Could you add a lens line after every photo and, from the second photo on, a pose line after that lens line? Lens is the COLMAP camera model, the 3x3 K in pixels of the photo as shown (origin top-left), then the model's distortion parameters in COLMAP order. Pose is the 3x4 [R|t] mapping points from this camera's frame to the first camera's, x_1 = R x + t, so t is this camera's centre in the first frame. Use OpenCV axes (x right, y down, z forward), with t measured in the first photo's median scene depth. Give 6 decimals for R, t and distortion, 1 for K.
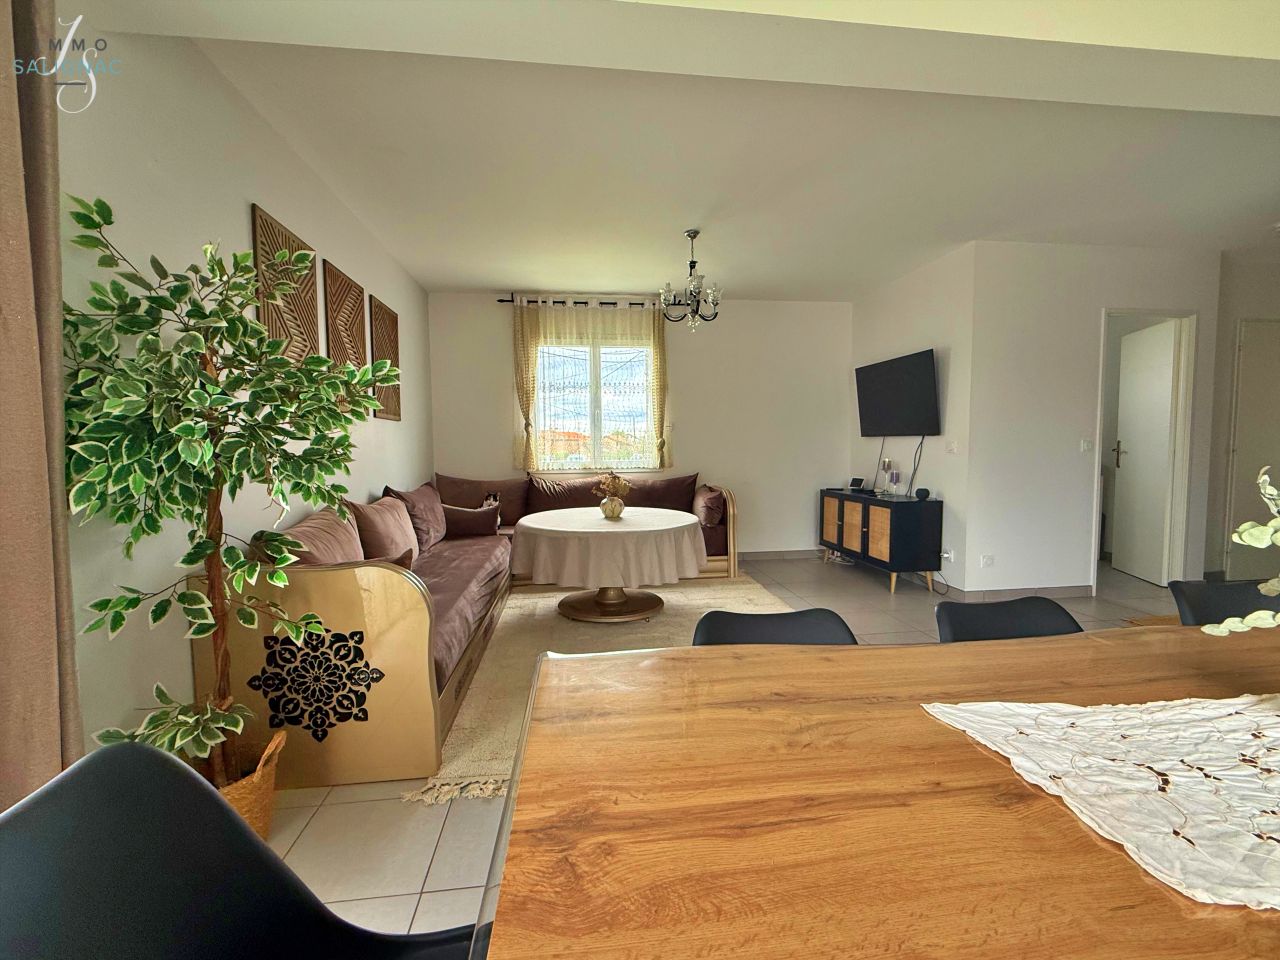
lens RADIAL K [[559.6, 0, 642.0], [0, 559.6, 480.5], [0, 0, 1]] dist [-0.000572, -0.000132]
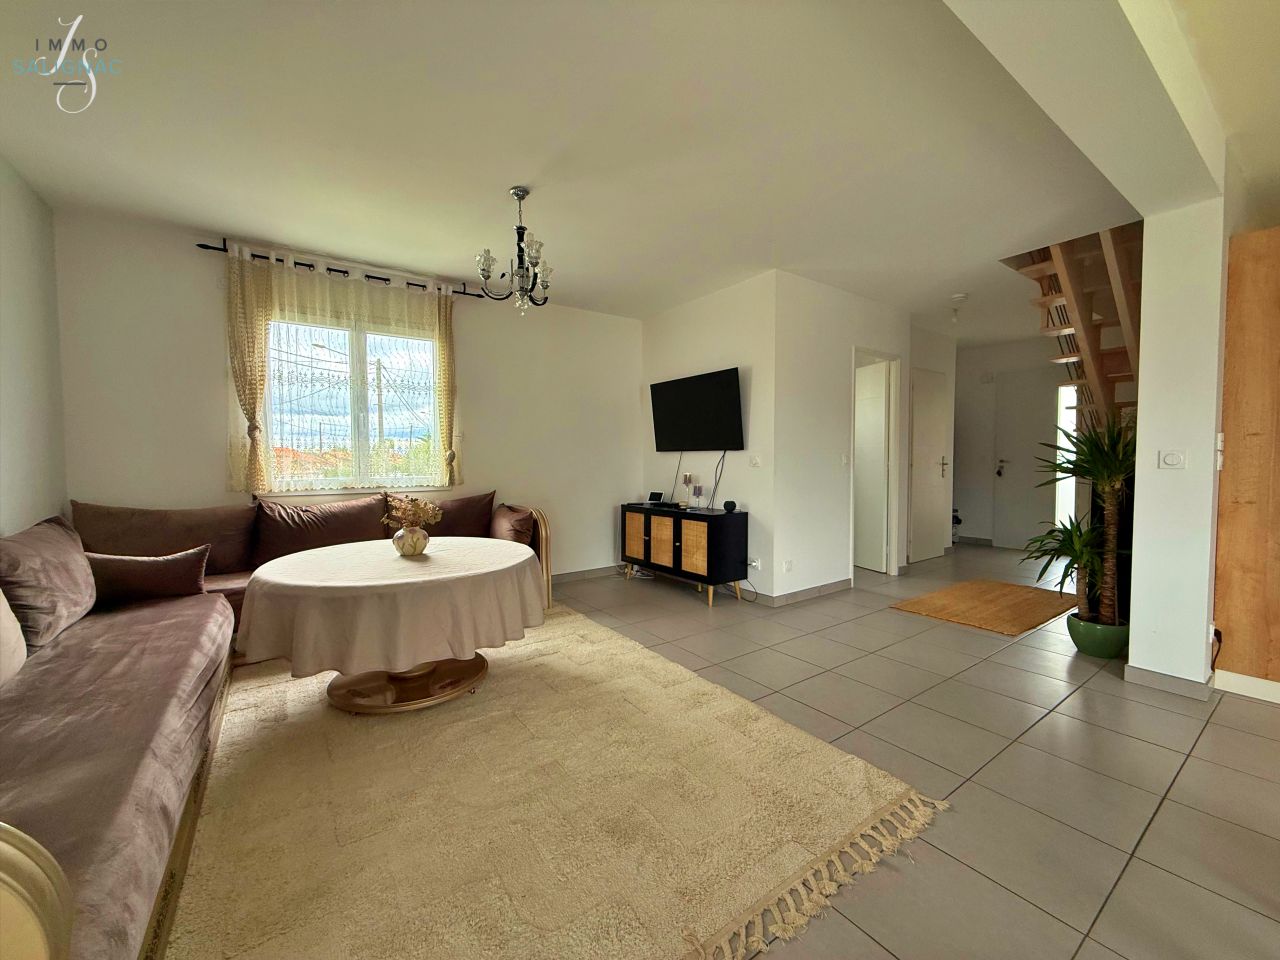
lens RADIAL K [[510.9, 0, 638.2], [0, 510.9, 480.6], [0, 0, 1]] dist [0.000570, 0.000443]
pose [[0.884624, -0.014360, 0.466084, -0.083745], [0.027086, 0.999420, -0.020617, -0.007932], [-0.465518, 0.030862, 0.884500, 0.224338]]
